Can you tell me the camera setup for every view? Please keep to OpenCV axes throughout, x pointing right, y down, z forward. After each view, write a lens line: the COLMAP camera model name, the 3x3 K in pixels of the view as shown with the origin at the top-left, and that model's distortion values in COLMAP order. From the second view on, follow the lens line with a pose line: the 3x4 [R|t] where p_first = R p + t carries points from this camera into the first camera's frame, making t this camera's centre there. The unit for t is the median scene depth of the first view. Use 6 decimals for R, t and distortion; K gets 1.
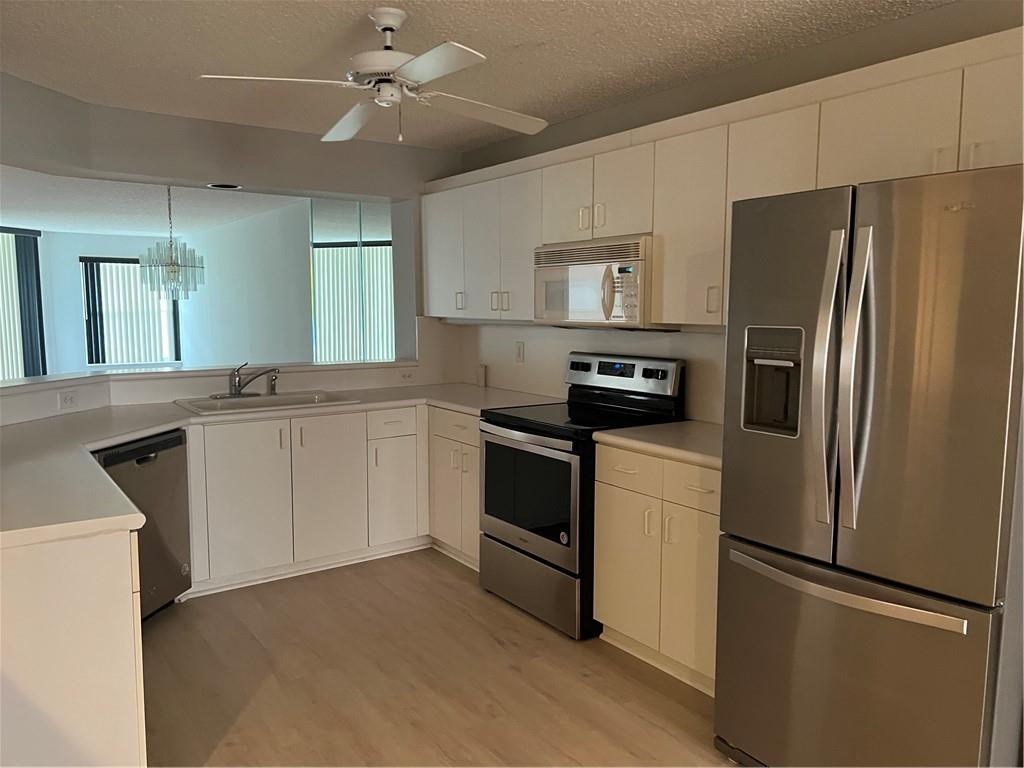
lens RADIAL K [[770.4, 0, 513.1], [0, 770.4, 380.6], [0, 0, 1]] dist [0.054300, -0.053724]
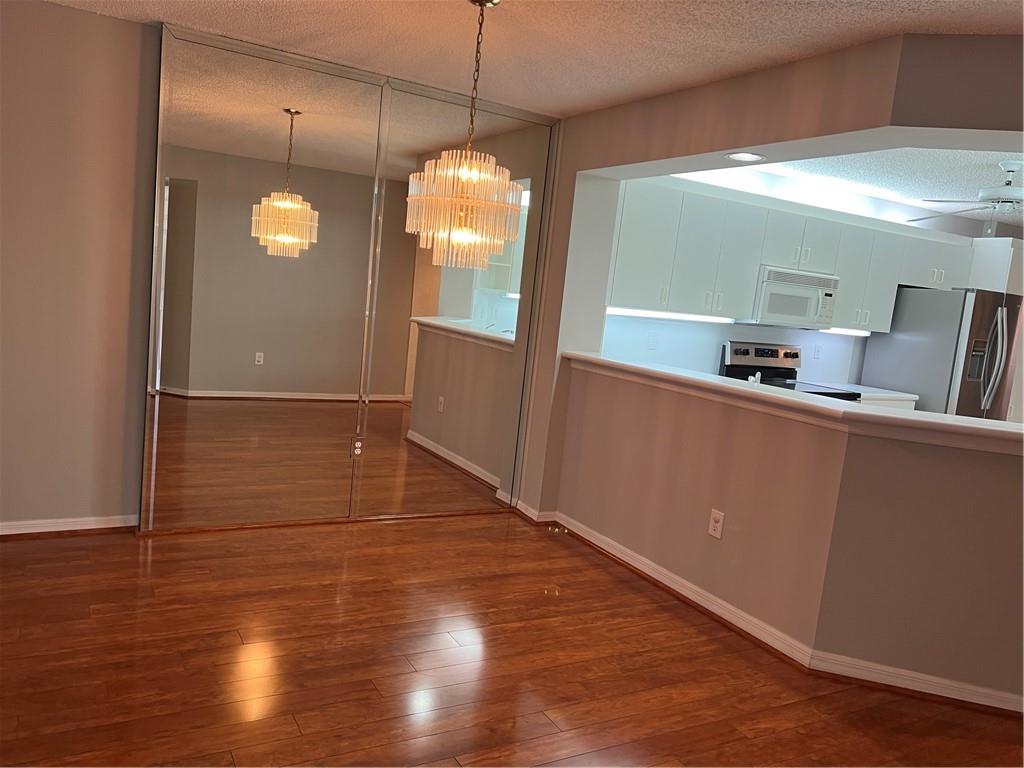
lens RADIAL K [[770.4, 0, 508.9], [0, 770.4, 381.4], [0, 0, 1]] dist [0.054300, -0.053724]
pose [[0.101838, -0.107015, 0.989028, -1.696729], [-0.005683, 0.994118, 0.108151, -0.144230], [-0.994785, -0.016634, 0.100631, 1.607685]]
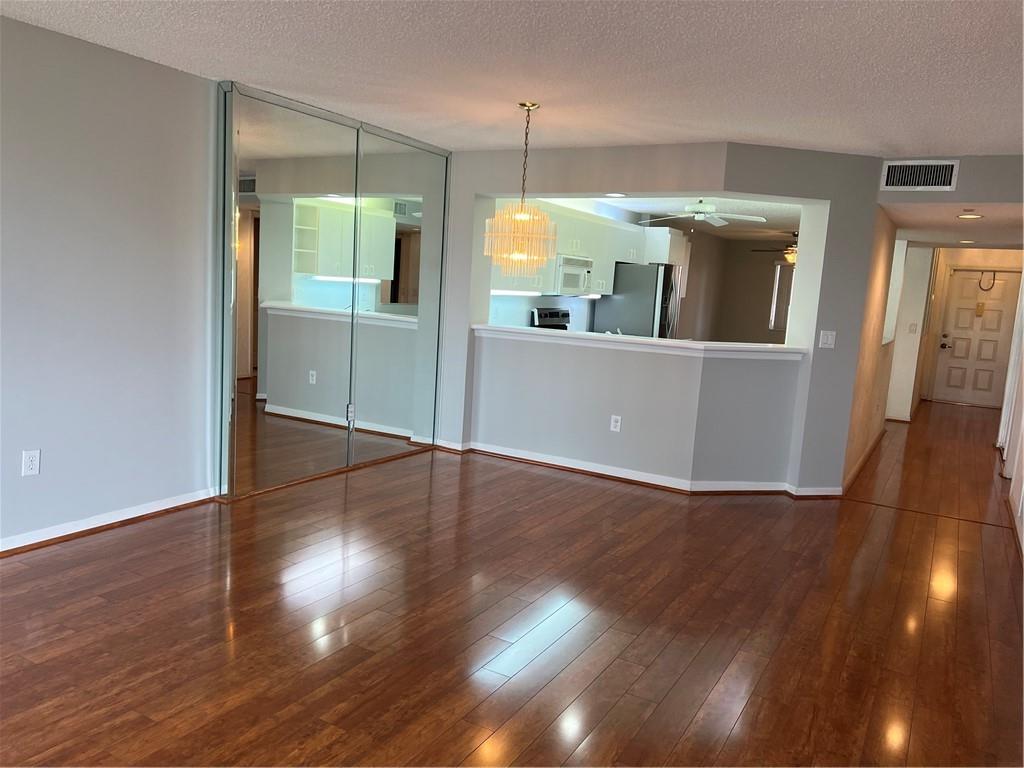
lens RADIAL K [[770.4, 0, 502.3], [0, 770.4, 378.4], [0, 0, 1]] dist [0.054300, -0.053724]
pose [[-0.404845, -0.130528, 0.905021, -2.088523], [0.032578, 0.987071, 0.156935, -0.215107], [-0.913805, 0.093018, -0.395359, 2.366150]]
